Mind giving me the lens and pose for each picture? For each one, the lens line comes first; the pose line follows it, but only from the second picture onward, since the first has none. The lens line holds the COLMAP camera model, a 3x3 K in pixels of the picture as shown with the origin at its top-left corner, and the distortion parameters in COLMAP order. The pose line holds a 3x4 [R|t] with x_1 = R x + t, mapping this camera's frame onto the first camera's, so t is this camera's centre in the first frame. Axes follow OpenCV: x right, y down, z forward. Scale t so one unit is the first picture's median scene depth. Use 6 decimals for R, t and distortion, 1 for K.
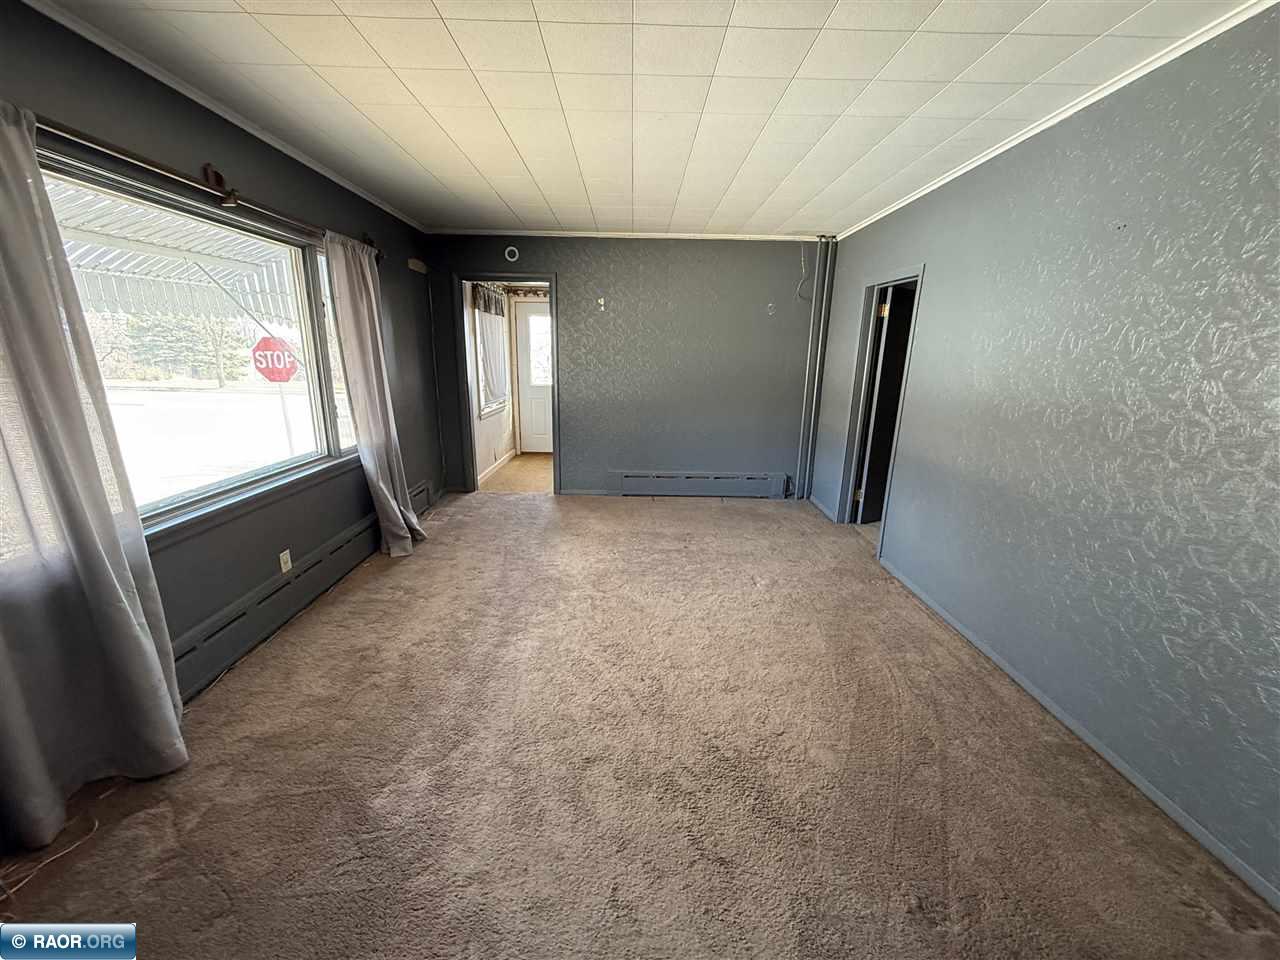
lens RADIAL K [[509.5, 0, 639.0], [0, 509.5, 481.3], [0, 0, 1]] dist [0.000765, -0.000561]
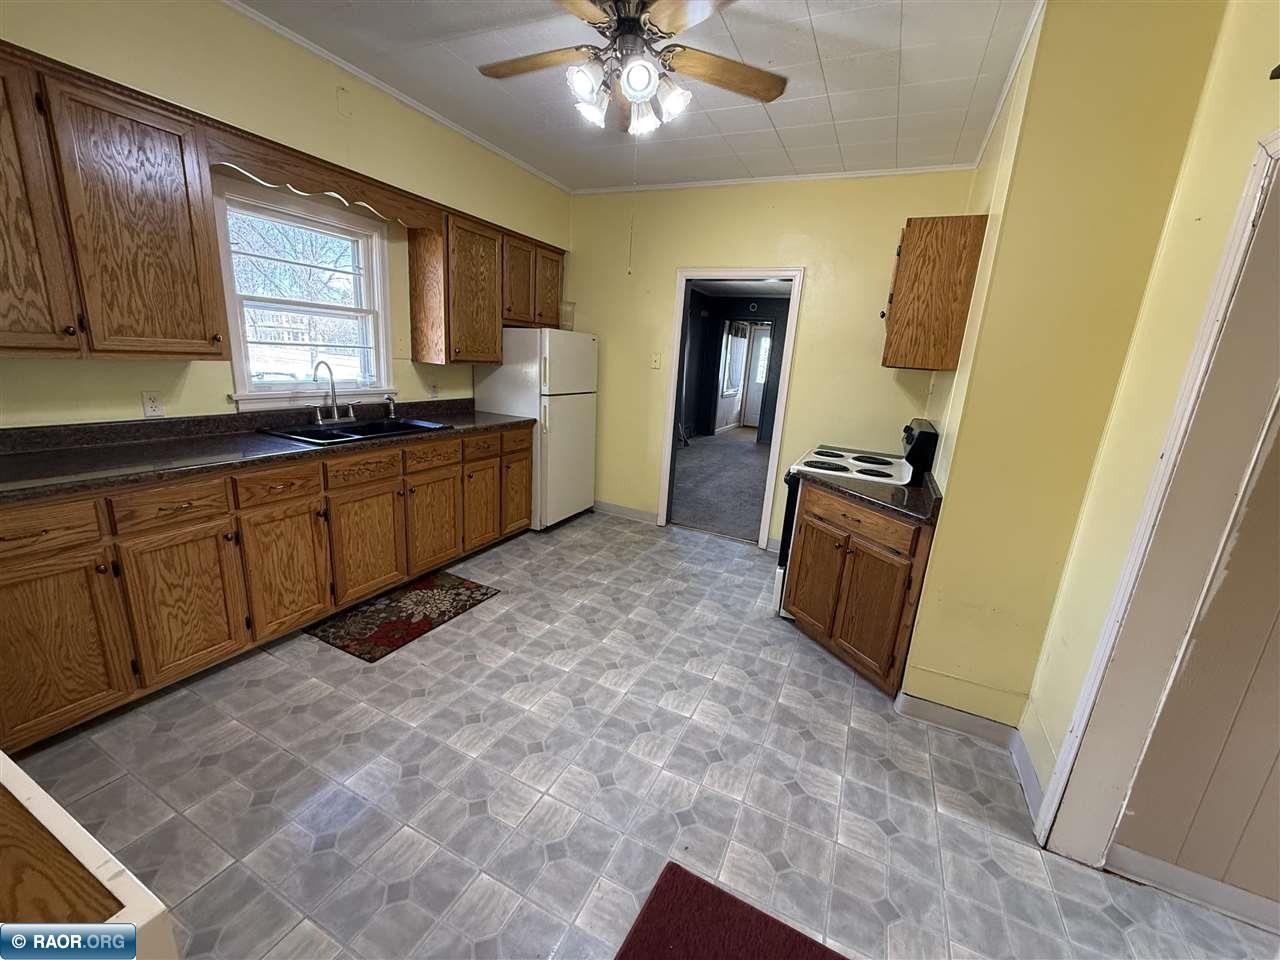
lens RADIAL K [[509.5, 0, 639.0], [0, 509.5, 481.3], [0, 0, 1]] dist [0.000765, -0.000561]
pose [[0.894577, 0.149142, -0.421294, 0.288203], [-0.158408, 0.987286, 0.013144, 0.252164], [0.417898, 0.054978, 0.906829, -0.932353]]
